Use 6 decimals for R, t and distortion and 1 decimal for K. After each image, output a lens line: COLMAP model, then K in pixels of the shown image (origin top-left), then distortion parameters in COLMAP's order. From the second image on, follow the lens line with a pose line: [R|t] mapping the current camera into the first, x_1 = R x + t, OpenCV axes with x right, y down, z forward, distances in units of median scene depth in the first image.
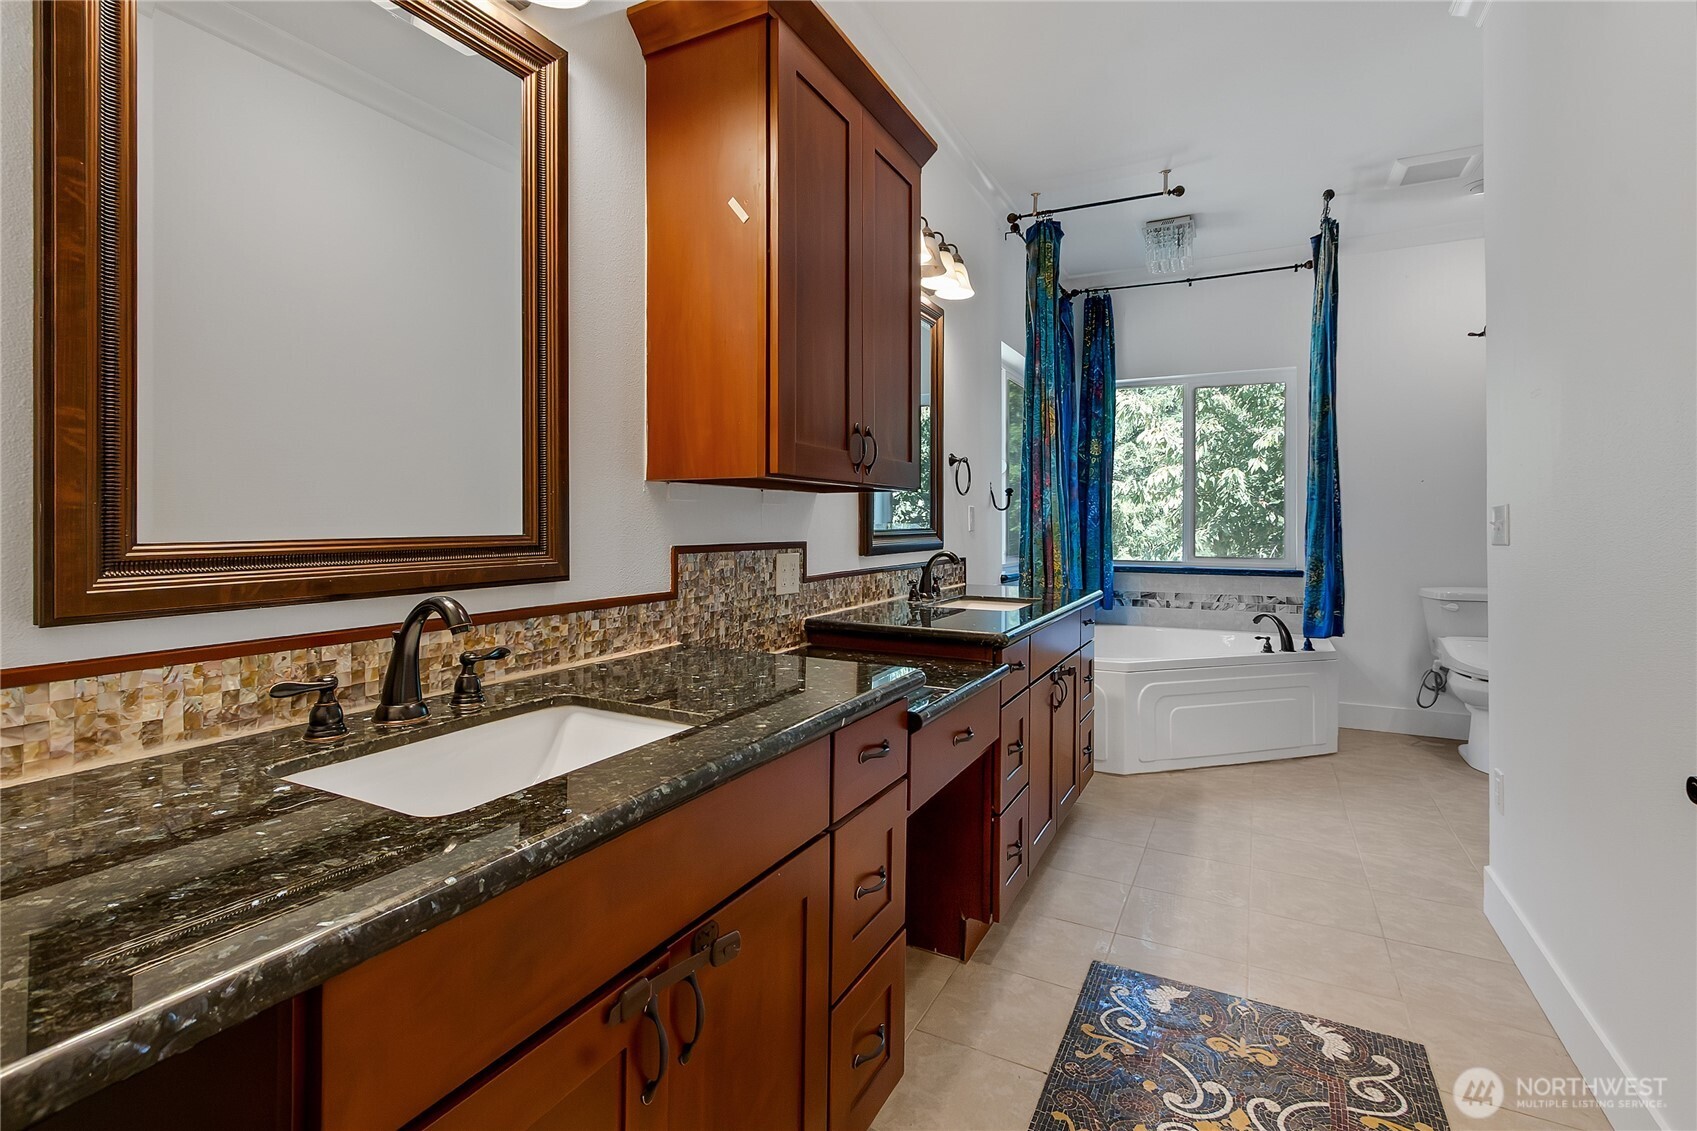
lens RADIAL K [[783.4, 0, 827.7], [0, 783.4, 534.5], [0, 0, 1]] dist [0.003280, 0.000266]
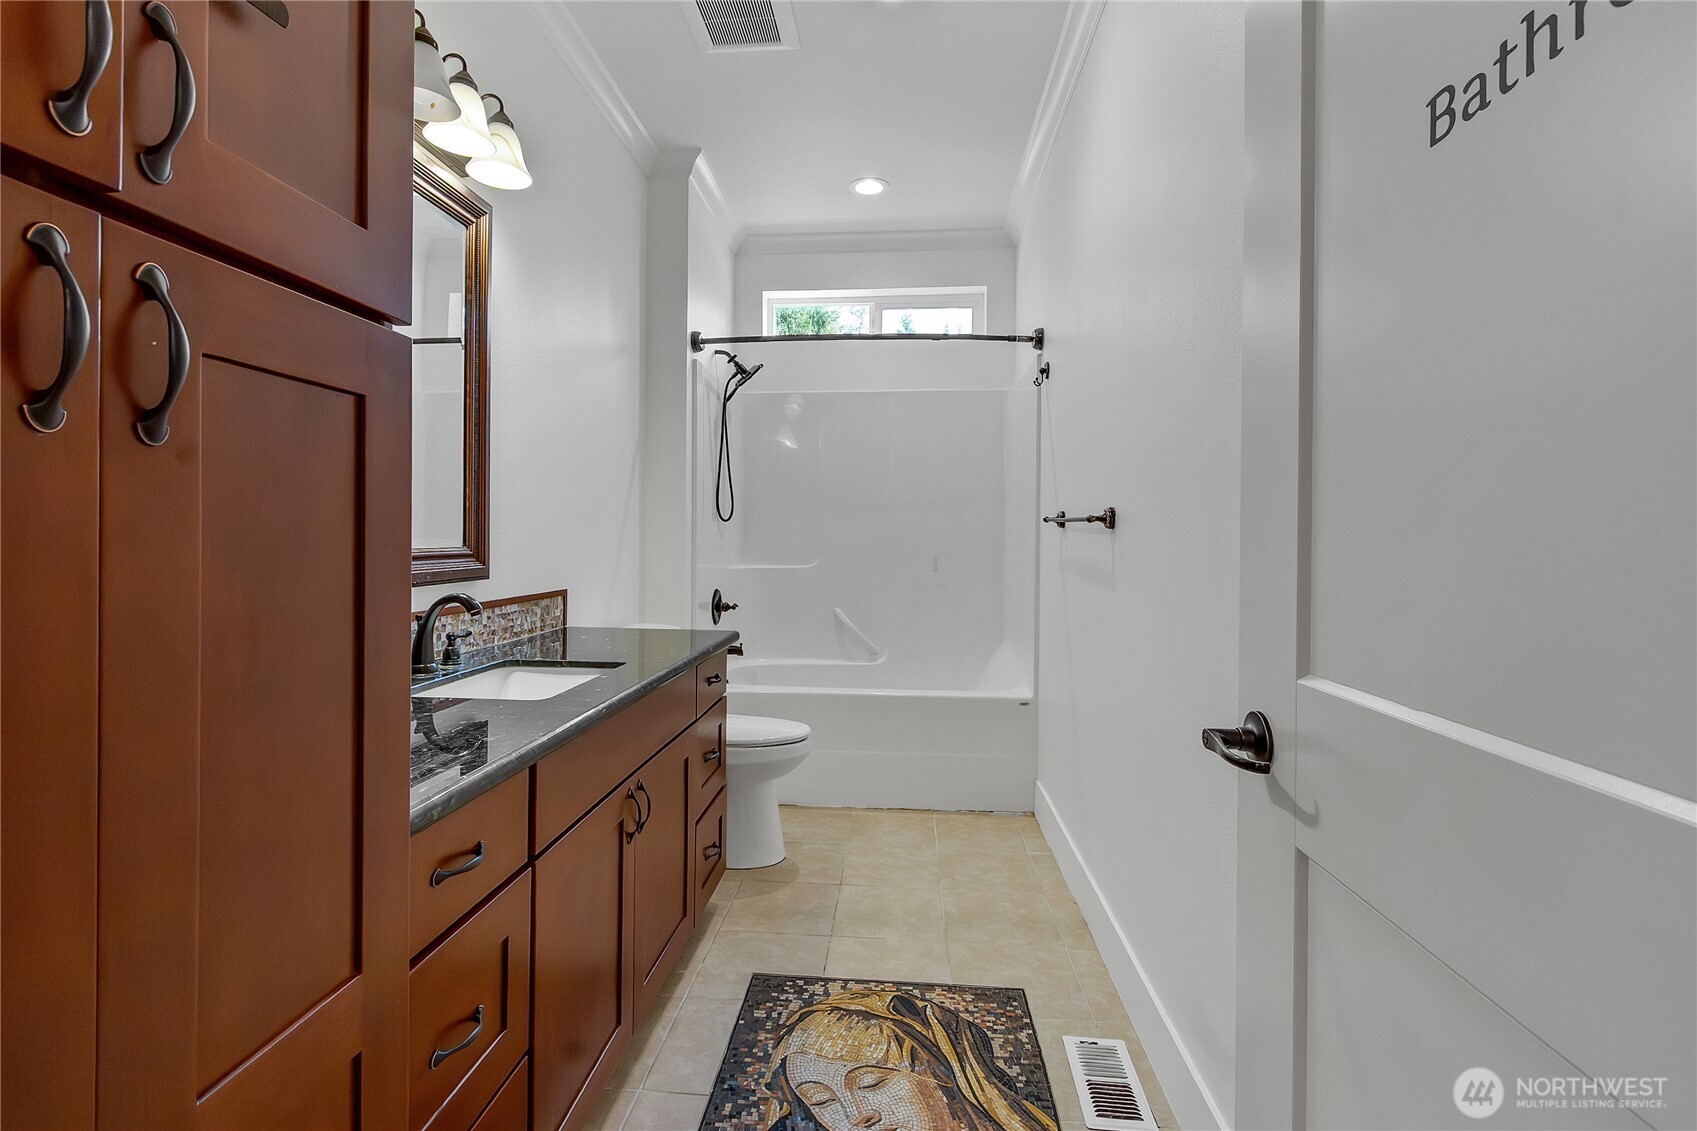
lens RADIAL K [[773.4, 0, 838.3], [0, 773.4, 538.4], [0, 0, 1]] dist [0.001740, 0.000197]
pose [[0.910603, 0.017887, 0.412894, -0.357902], [-0.014728, 0.999833, -0.010832, -0.012610], [-0.413019, 0.003782, 0.910715, -0.573256]]
